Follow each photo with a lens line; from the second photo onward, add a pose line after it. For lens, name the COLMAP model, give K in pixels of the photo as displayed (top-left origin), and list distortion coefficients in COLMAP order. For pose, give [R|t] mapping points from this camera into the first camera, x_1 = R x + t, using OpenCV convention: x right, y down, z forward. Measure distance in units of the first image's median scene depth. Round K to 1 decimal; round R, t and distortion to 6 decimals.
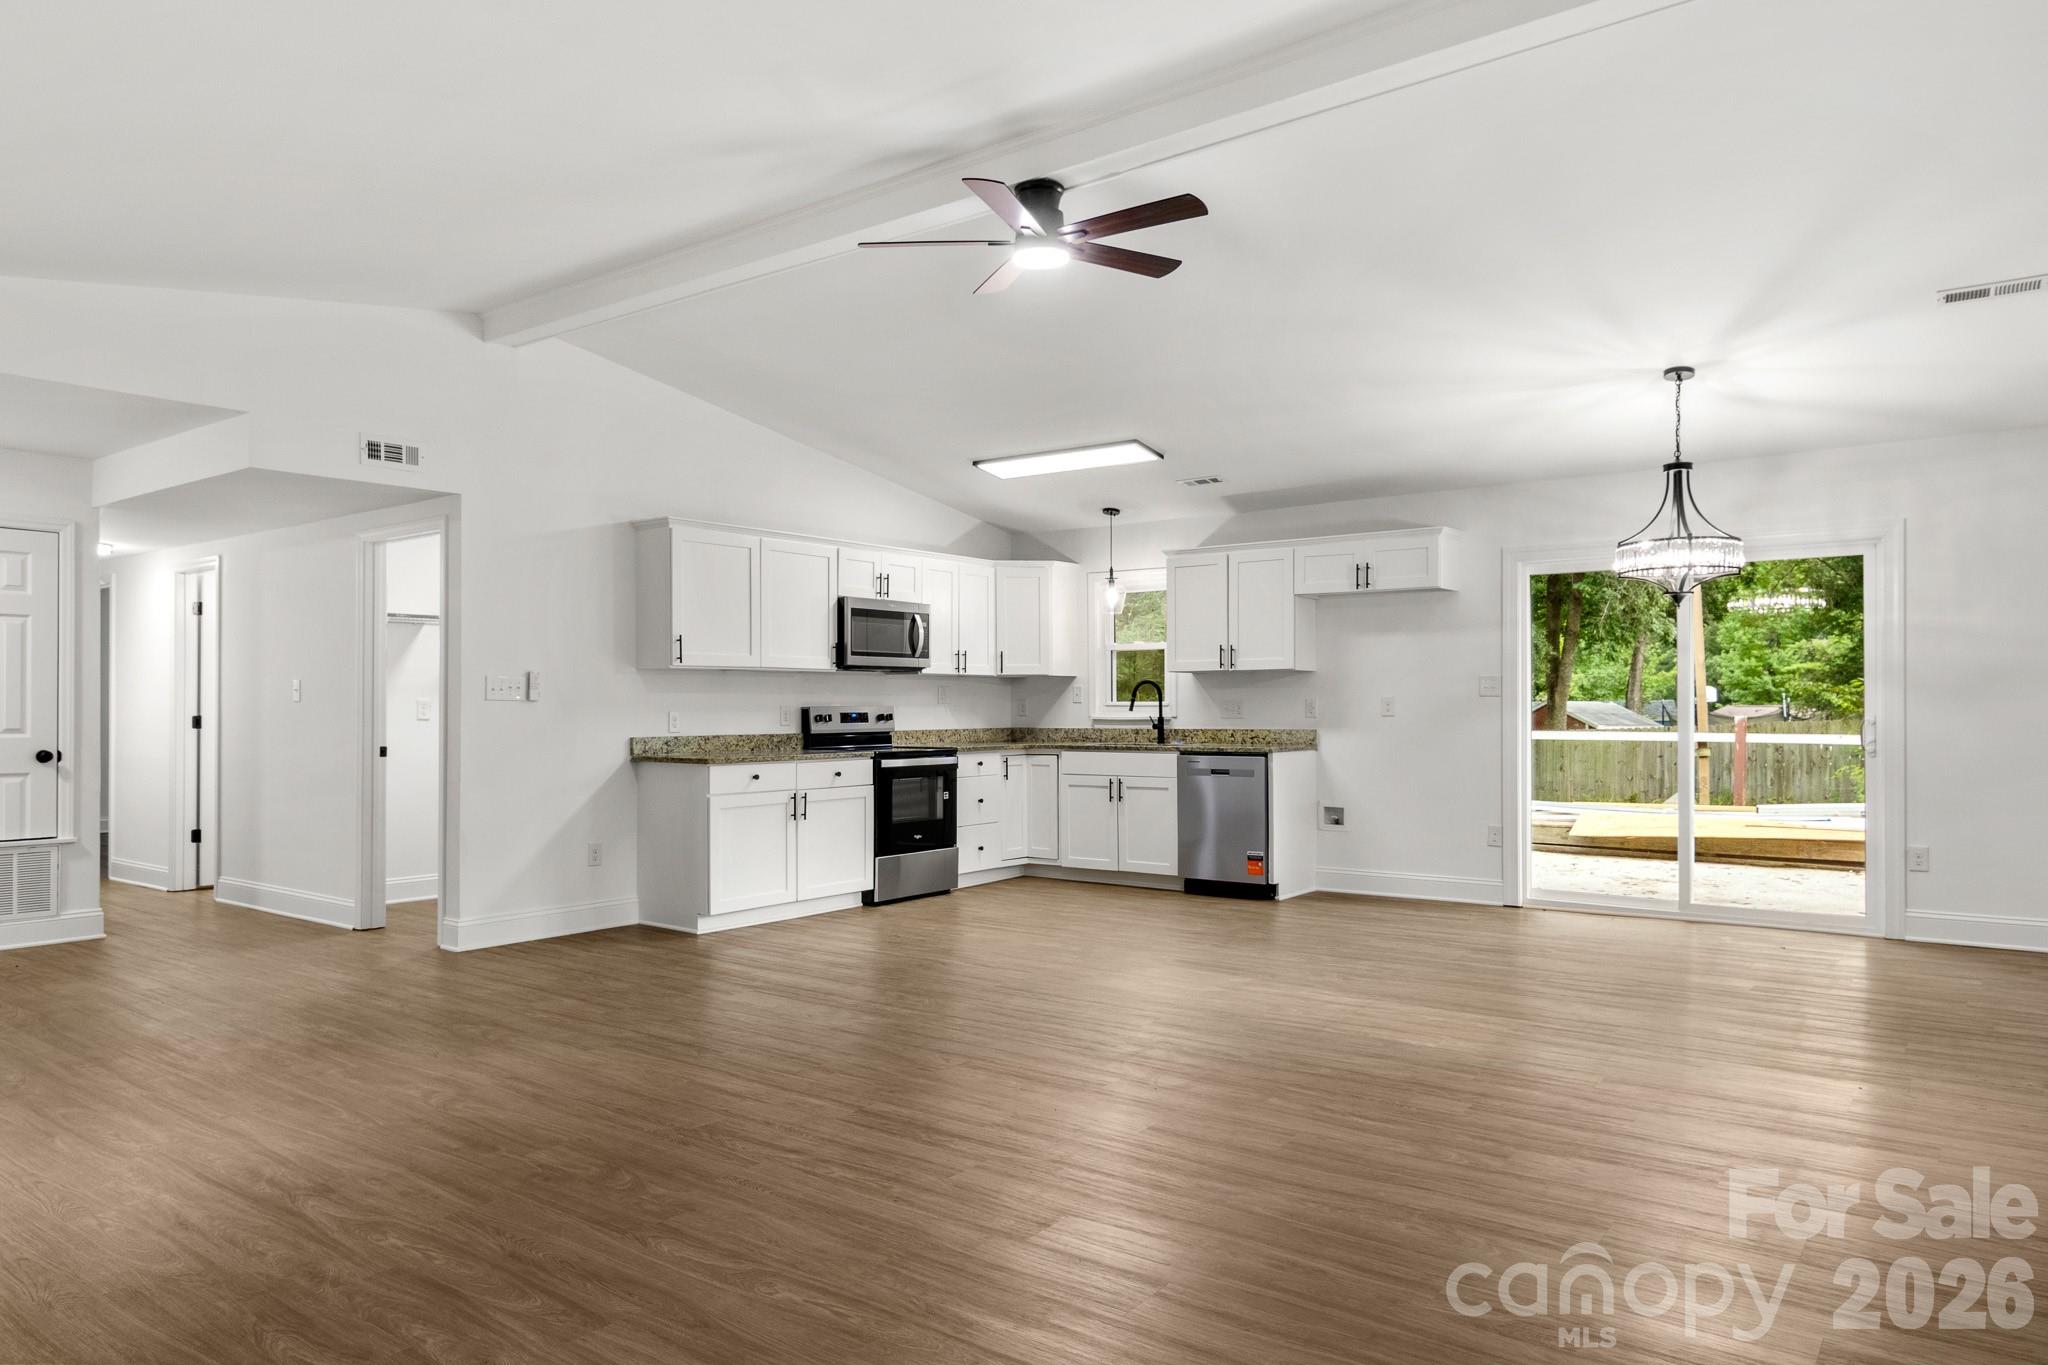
lens RADIAL K [[1307.7, 0, 1024.4], [0, 1307.7, 714.0], [0, 0, 1]] dist [0.006794, 0.000747]
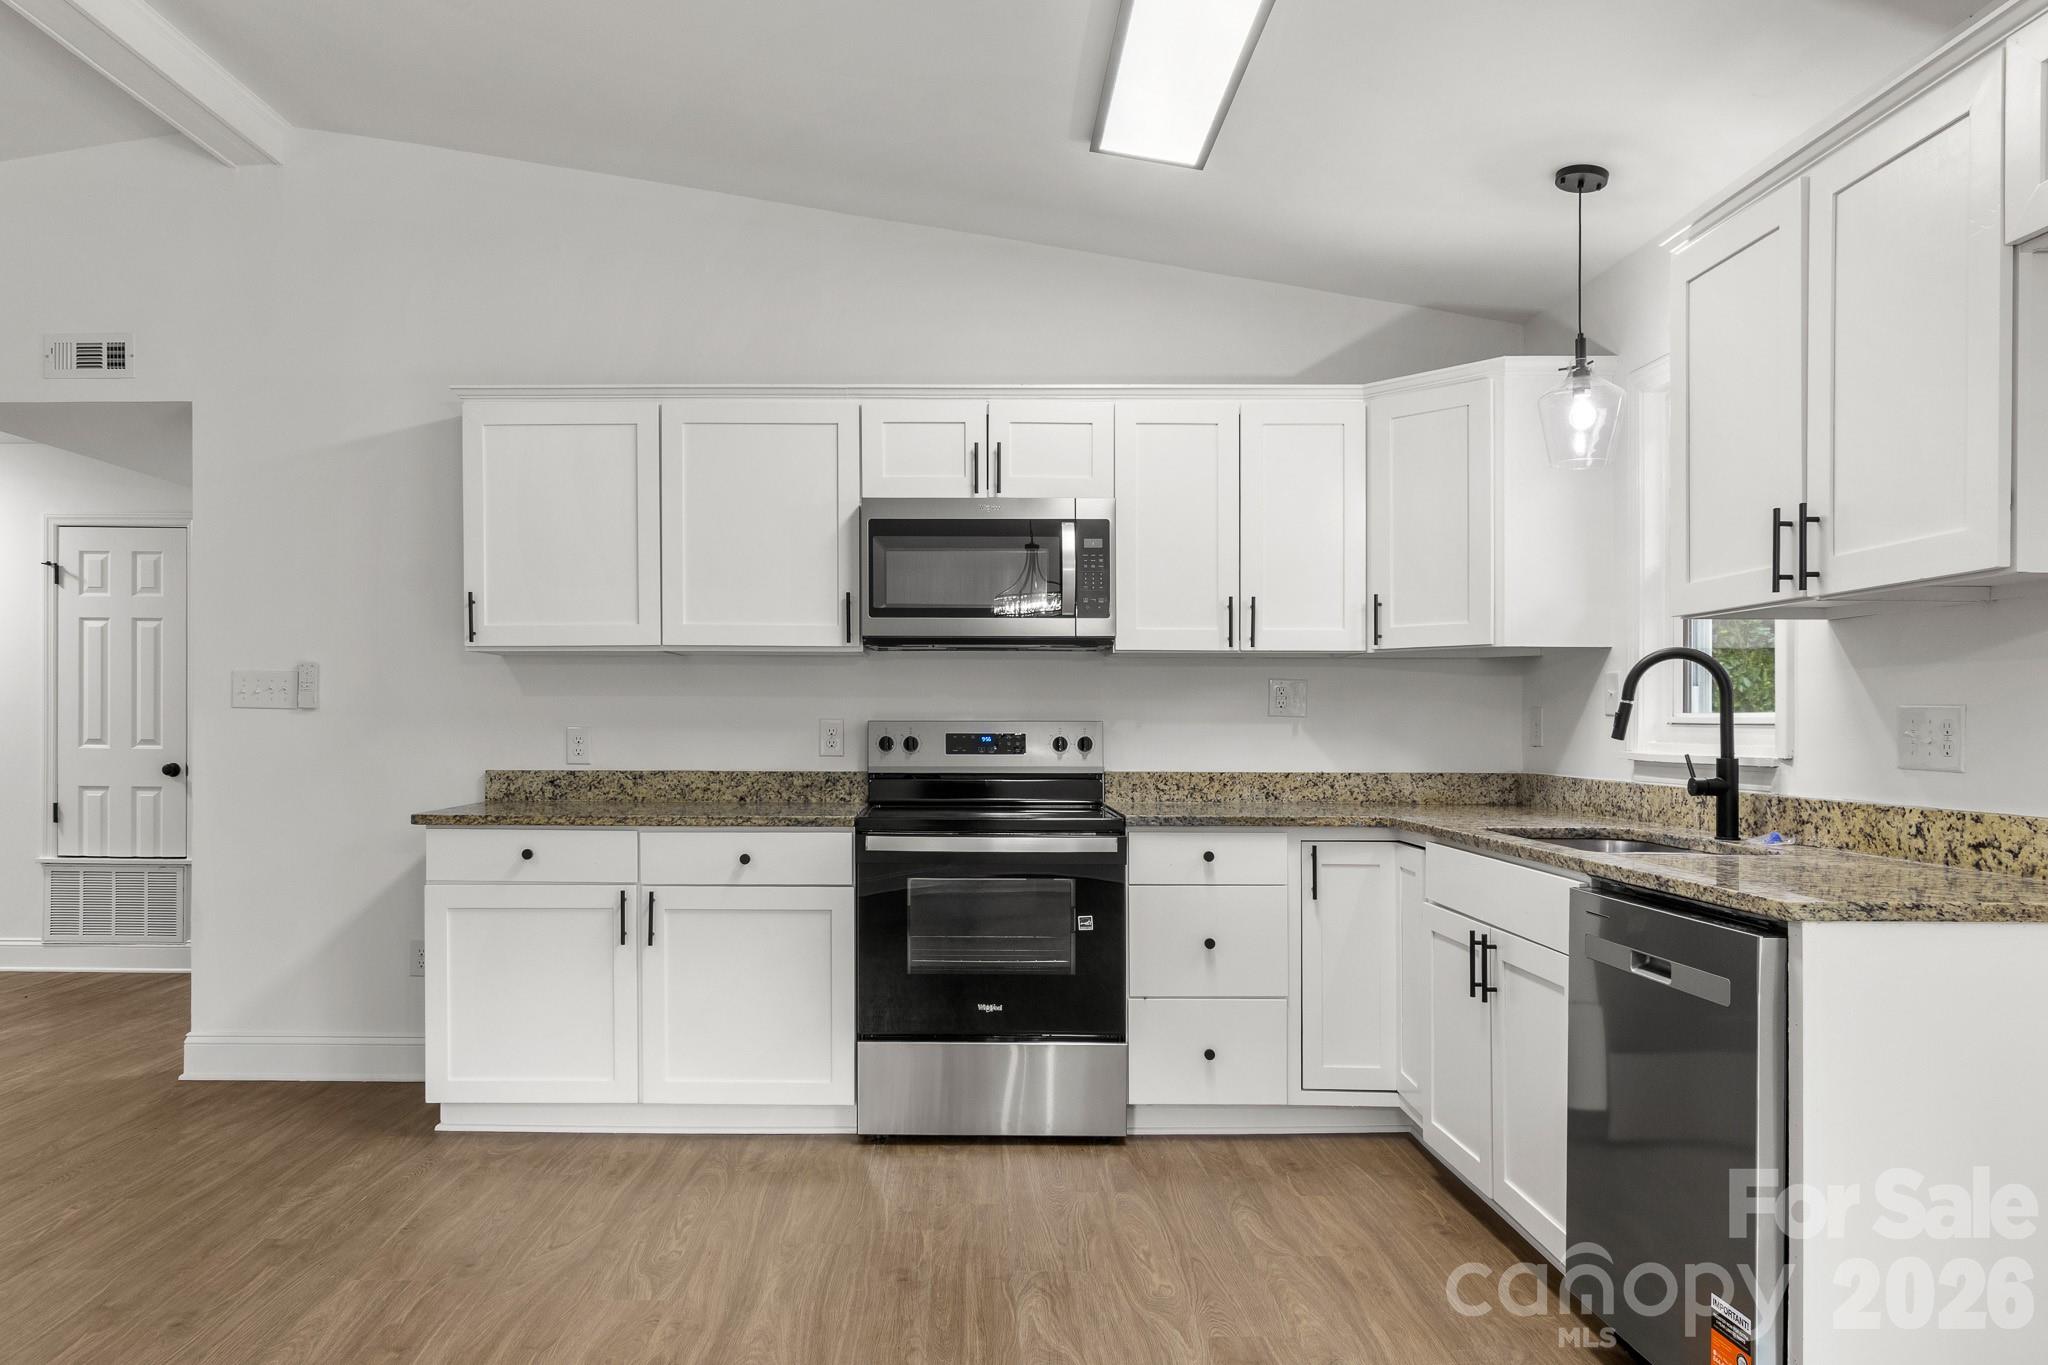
lens RADIAL K [[1355.7, 0, 954.2], [0, 1355.7, 732.0], [0, 0, 1]] dist [0.000483, 0.002191]
pose [[0.600259, 0.011223, -0.799727, 0.286089], [-0.010000, 0.999929, 0.006526, -0.005083], [0.799743, 0.004080, 0.600328, 0.704117]]
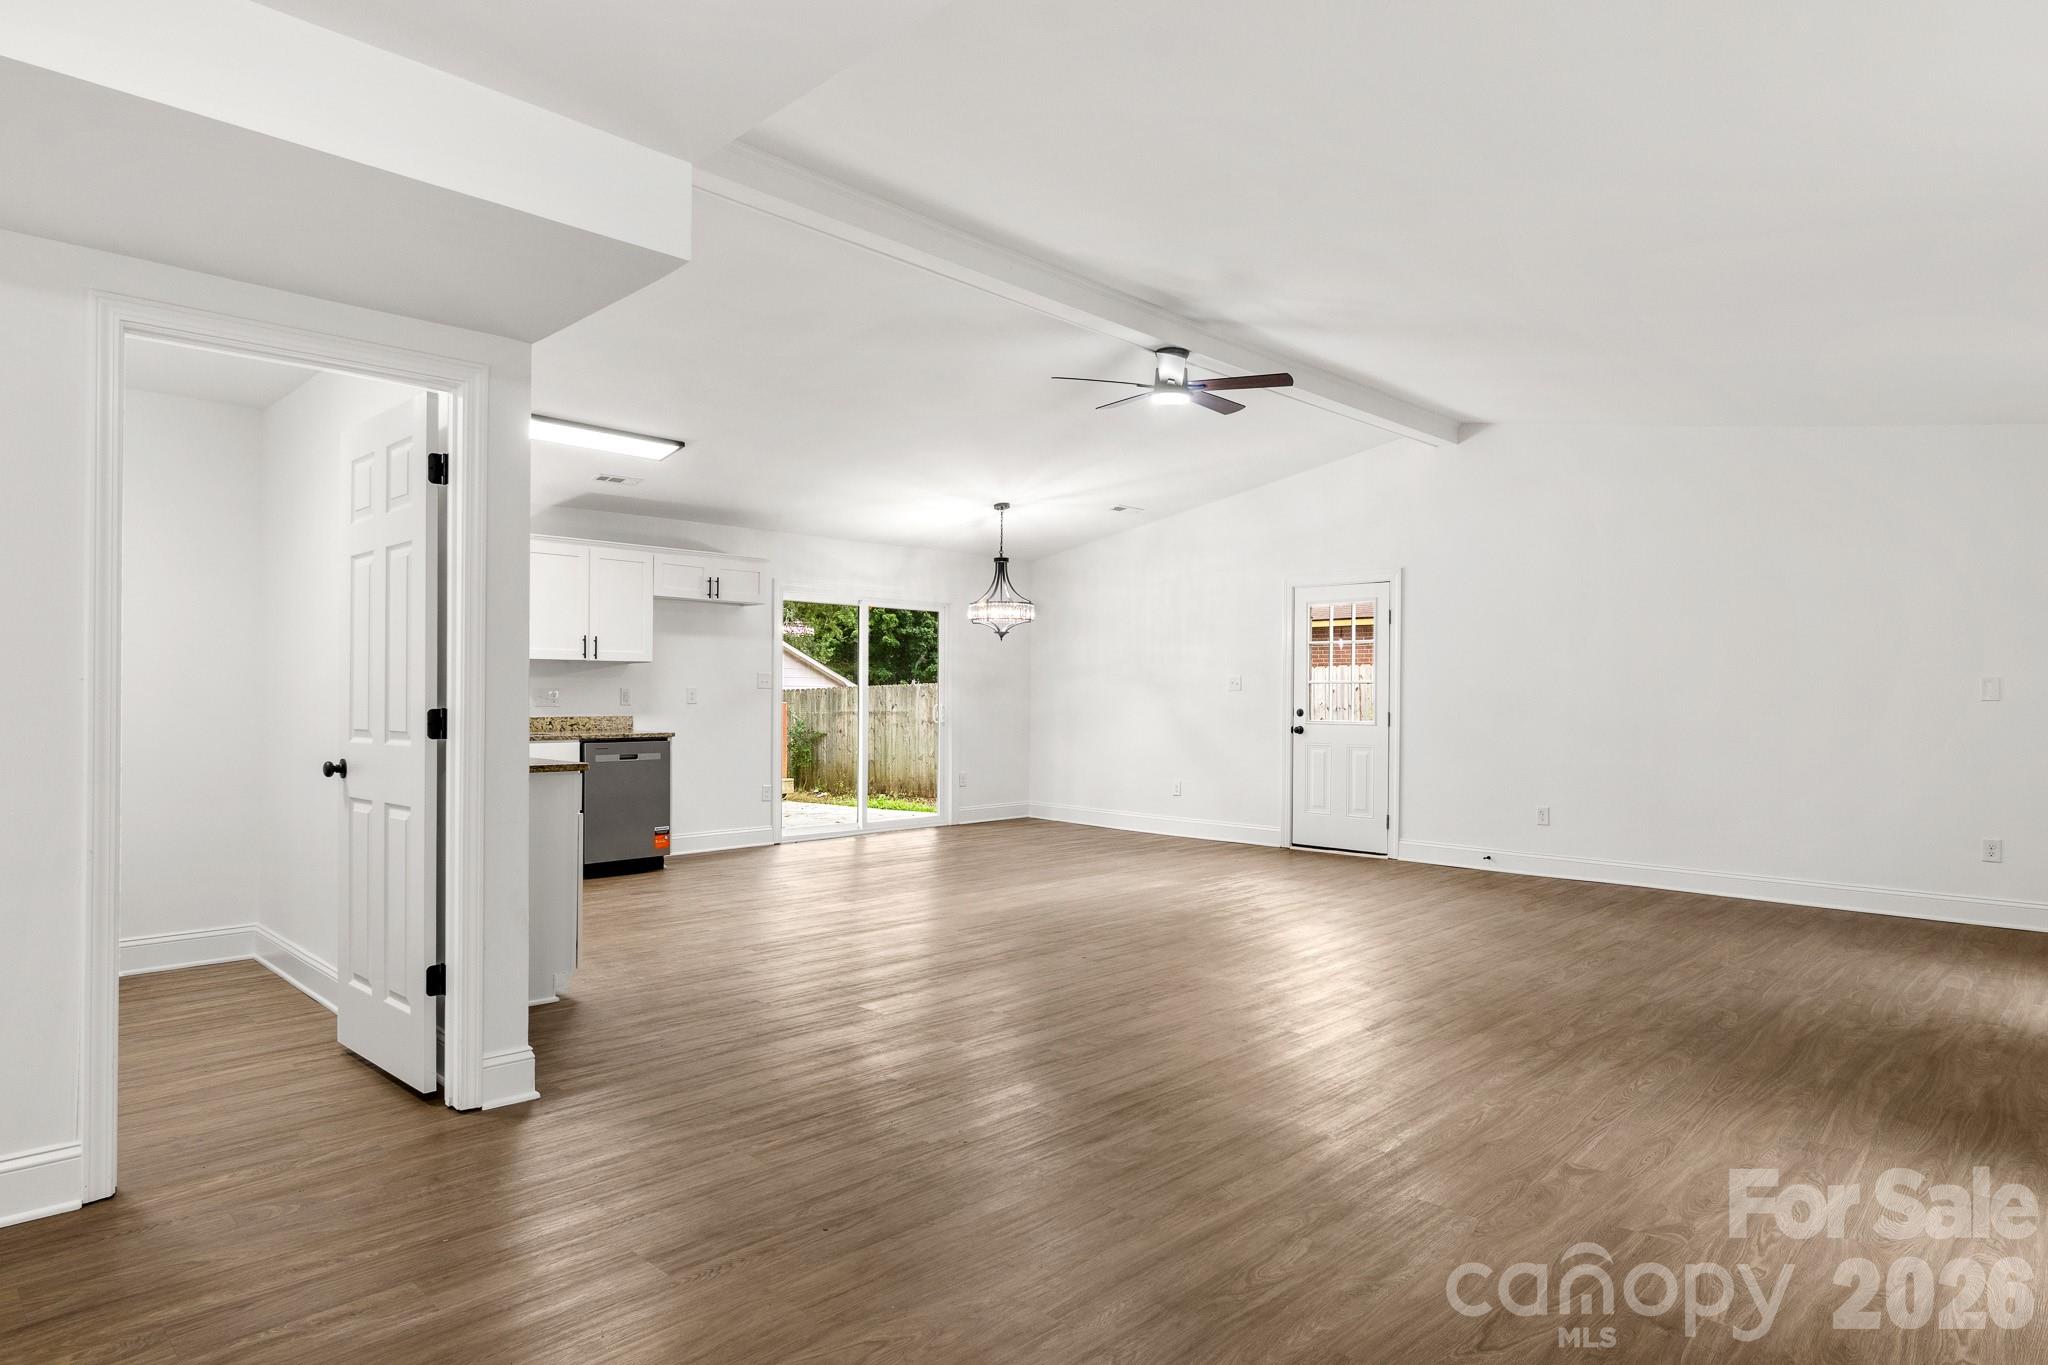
lens RADIAL K [[1154.0, 0, 1028.1], [0, 1154.0, 720.2], [0, 0, 1]] dist [-0.000939, -0.000351]
pose [[0.126285, -0.018316, 0.991825, -0.730421], [0.000059, 0.999830, 0.018456, -0.002799], [-0.991994, -0.002273, 0.126265, 0.554063]]
